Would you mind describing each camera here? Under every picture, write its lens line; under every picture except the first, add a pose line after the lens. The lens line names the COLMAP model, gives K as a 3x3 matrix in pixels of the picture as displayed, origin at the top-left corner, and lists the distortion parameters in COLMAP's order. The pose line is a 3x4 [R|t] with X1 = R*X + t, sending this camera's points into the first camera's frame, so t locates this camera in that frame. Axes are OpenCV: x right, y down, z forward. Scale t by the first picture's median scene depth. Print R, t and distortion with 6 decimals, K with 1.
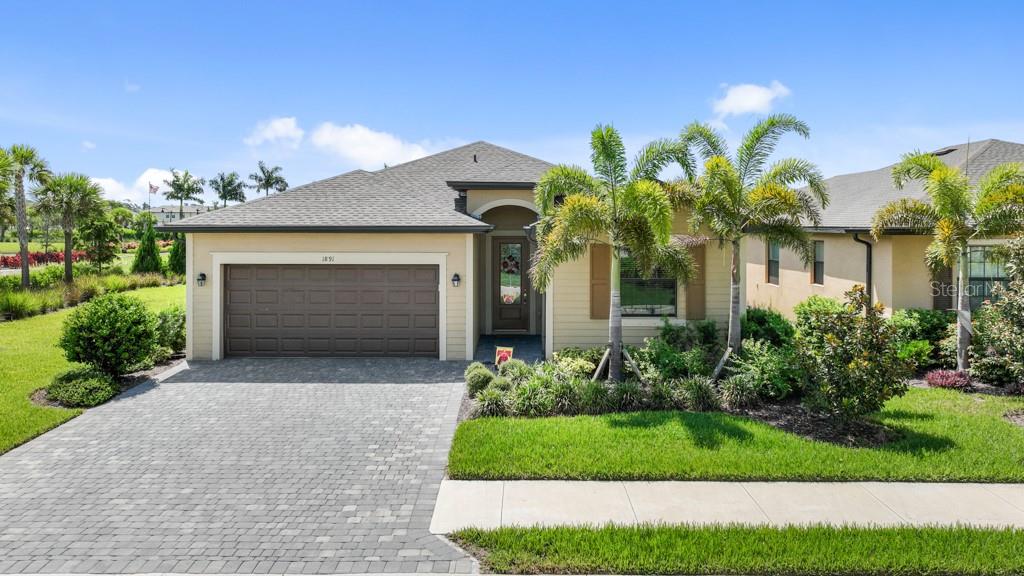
lens RADIAL K [[739.0, 0, 512.8], [0, 739.0, 224.0], [0, 0, 1]] dist [-0.001880, 0.007309]
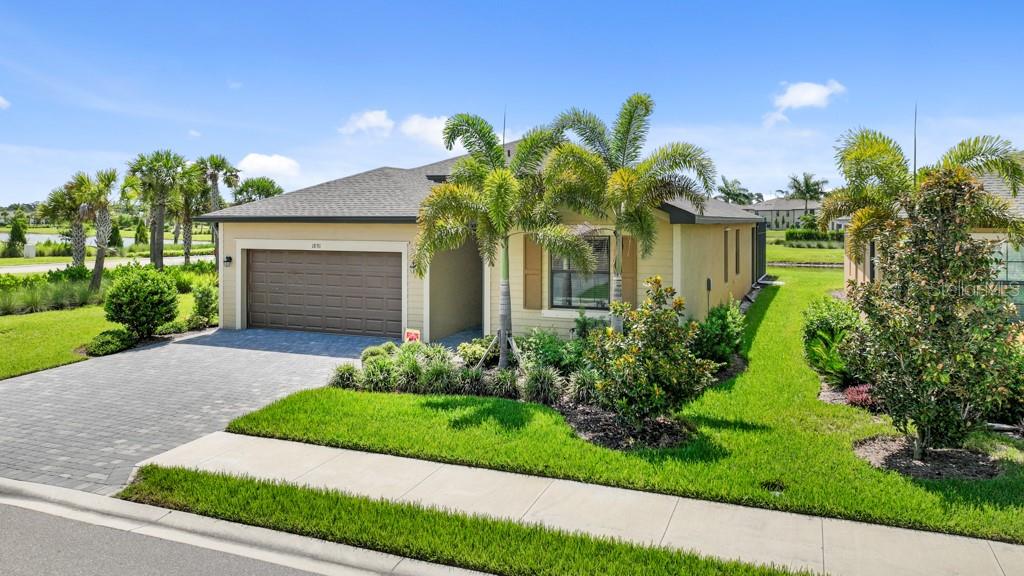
lens RADIAL K [[739.0, 0, 512.8], [0, 739.0, 224.0], [0, 0, 1]] dist [-0.001880, 0.007309]
pose [[0.930121, 0.003394, -0.367238, 0.525440], [-0.002704, 0.999993, 0.002394, 0.011870], [0.367243, -0.001233, 0.930124, 0.062495]]
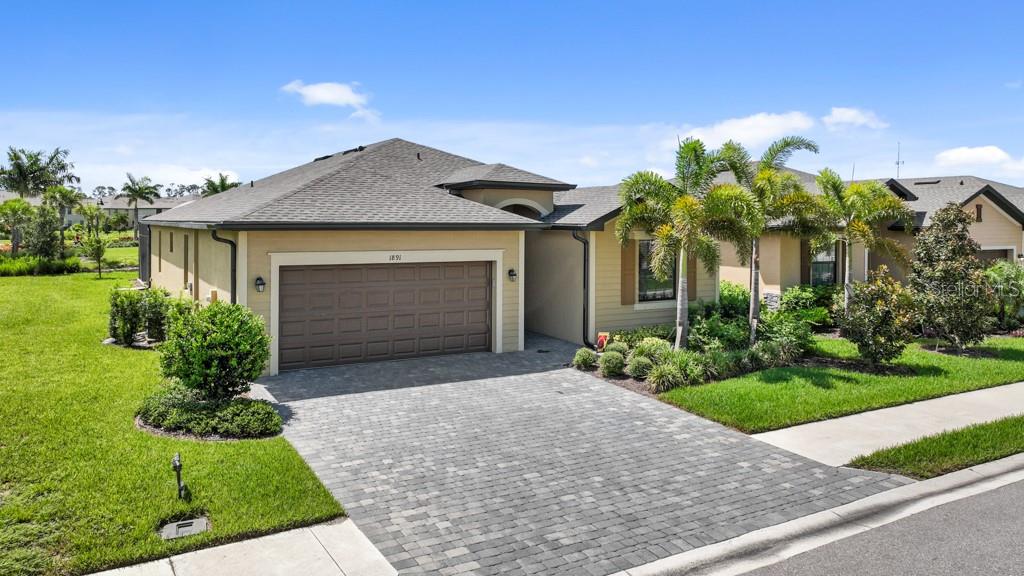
lens RADIAL K [[739.0, 0, 512.8], [0, 739.0, 224.0], [0, 0, 1]] dist [-0.001880, 0.007309]
pose [[0.858354, 0.002540, 0.513052, -0.714197], [-0.002584, 0.999996, -0.000628, 0.004501], [-0.513052, -0.000787, 0.858357, 0.117990]]
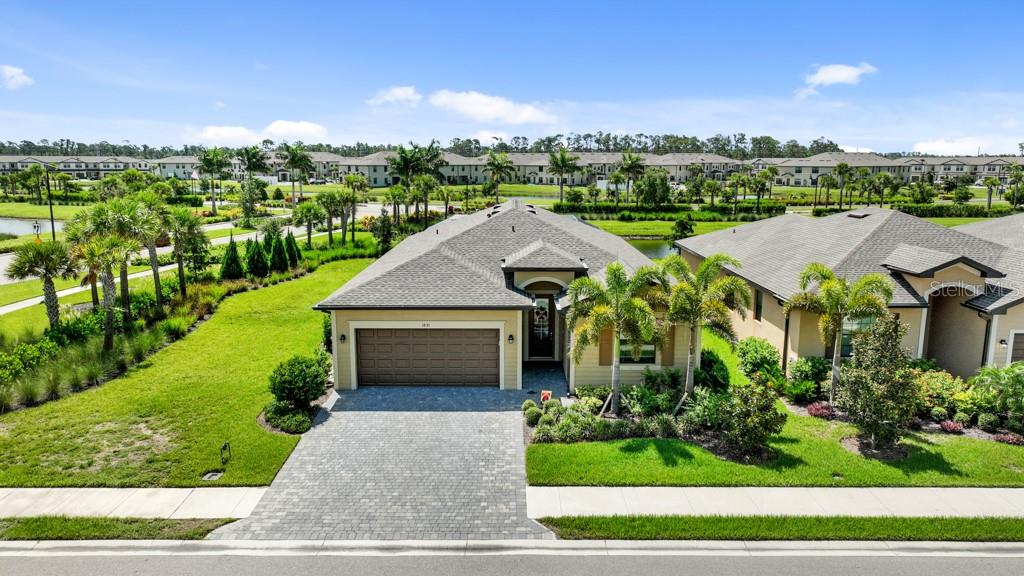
lens RADIAL K [[716.7, 0, 512.0], [0, 716.7, 288.0], [0, 0, 1]] dist [0.004546, 0.000909]
pose [[0.999968, -0.000990, 0.007965, -0.100454], [-0.000399, 0.985004, 0.172530, -0.328497], [-0.008016, -0.172528, 0.984972, -0.504931]]
